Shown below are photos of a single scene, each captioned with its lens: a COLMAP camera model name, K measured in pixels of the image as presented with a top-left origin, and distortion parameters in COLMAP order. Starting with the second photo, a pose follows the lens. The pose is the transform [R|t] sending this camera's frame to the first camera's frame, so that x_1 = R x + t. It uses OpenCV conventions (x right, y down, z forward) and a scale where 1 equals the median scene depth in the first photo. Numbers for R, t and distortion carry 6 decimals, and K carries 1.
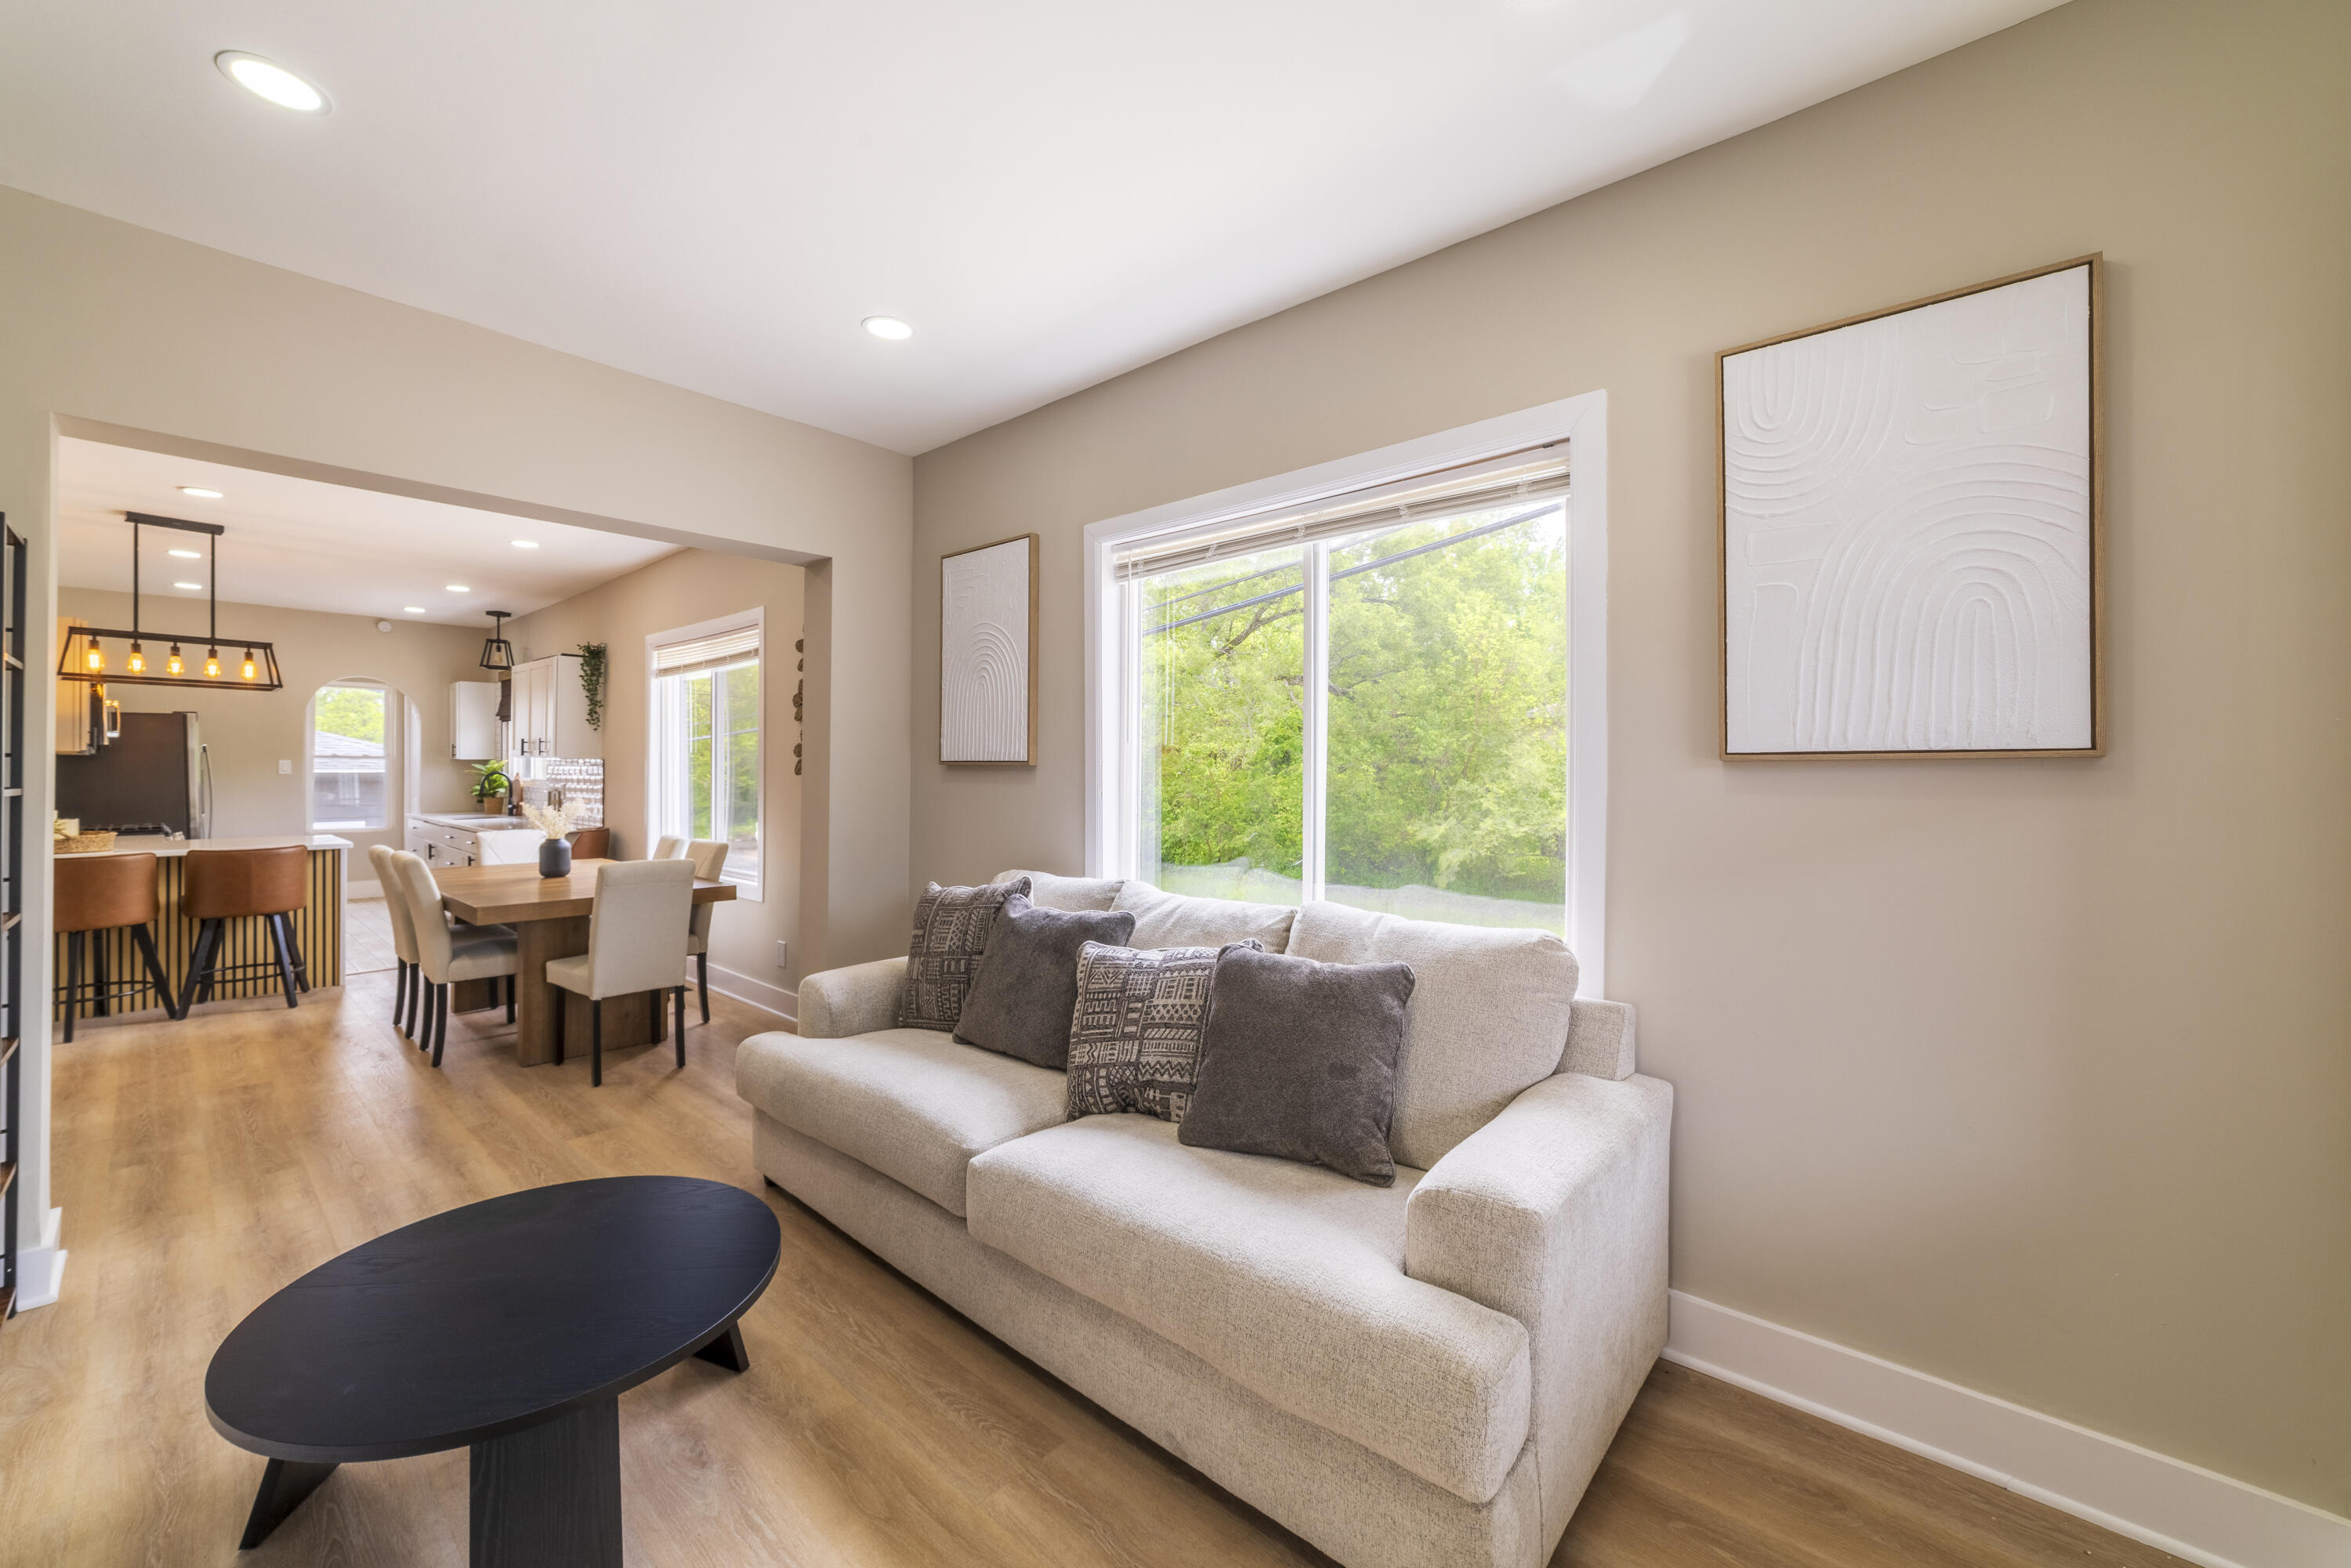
lens RADIAL K [[907.3, 0, 1176.3], [0, 907.3, 772.1], [0, 0, 1]] dist [-0.021072, 0.008219]
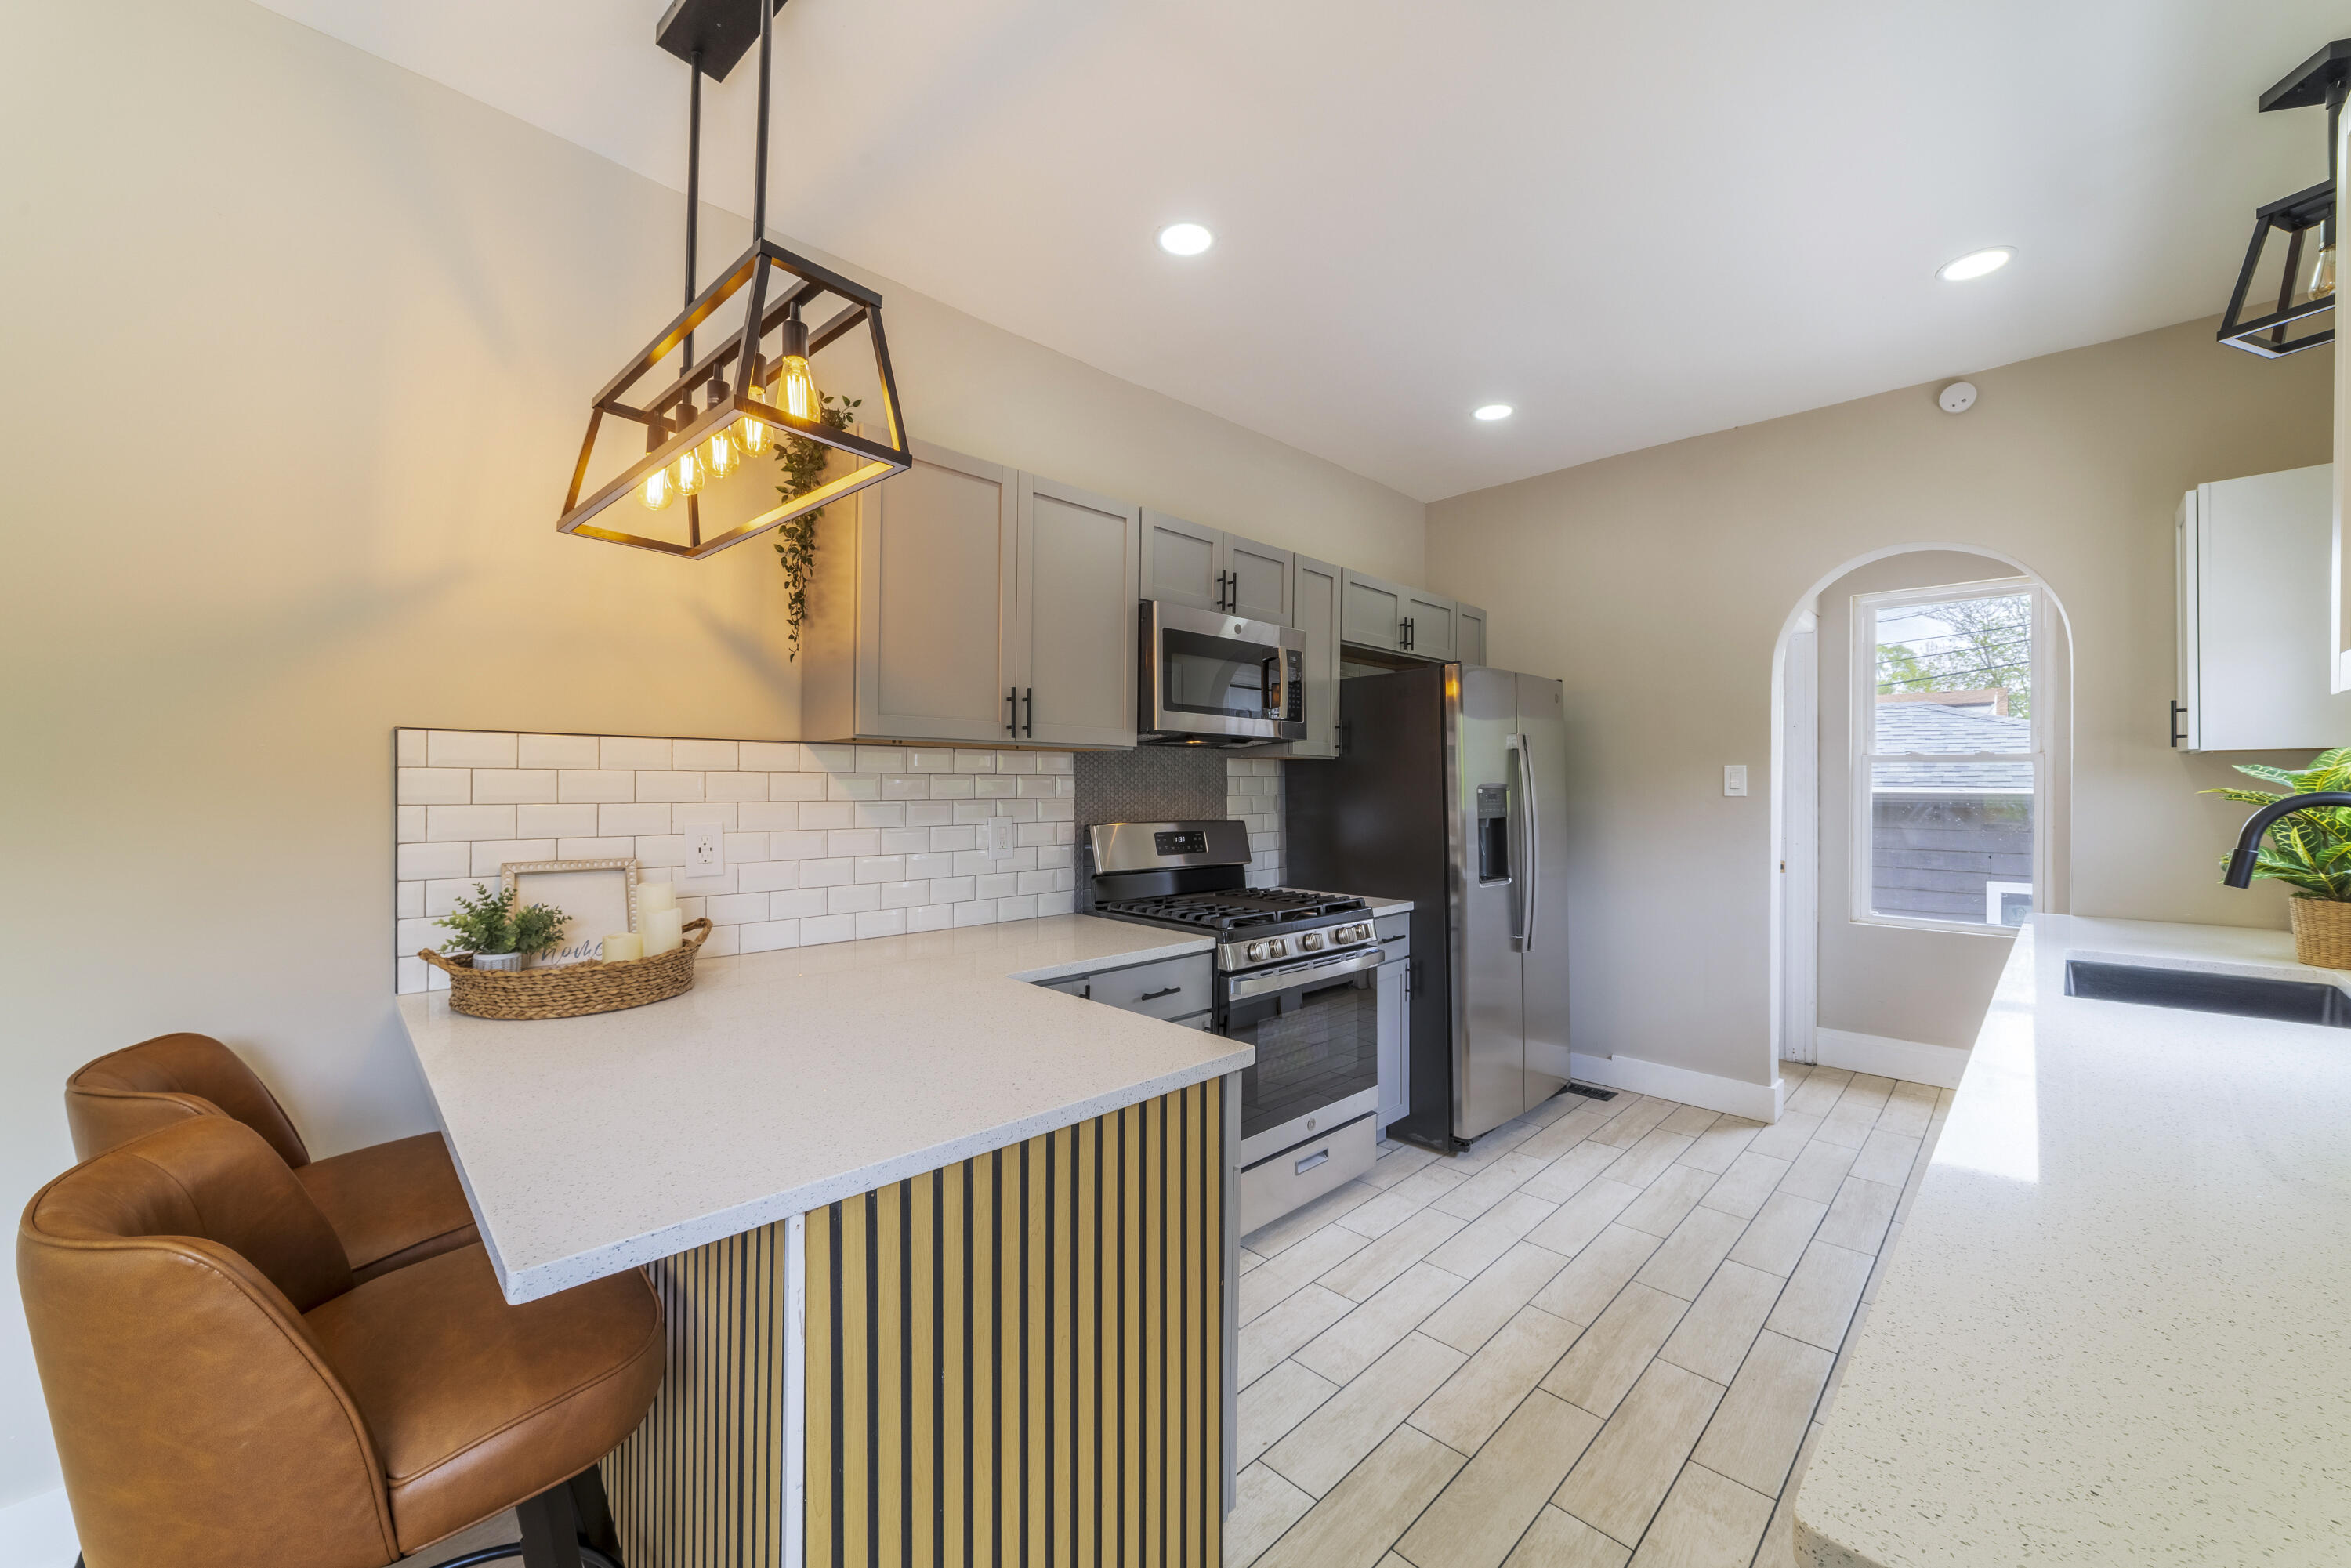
lens RADIAL K [[907.3, 0, 1176.3], [0, 907.3, 772.1], [0, 0, 1]] dist [-0.021072, 0.008219]
pose [[-0.050533, -0.016331, -0.998589, -0.506200], [-0.004531, 0.999860, -0.016122, -0.001694], [0.998712, 0.003710, -0.050600, 0.698250]]
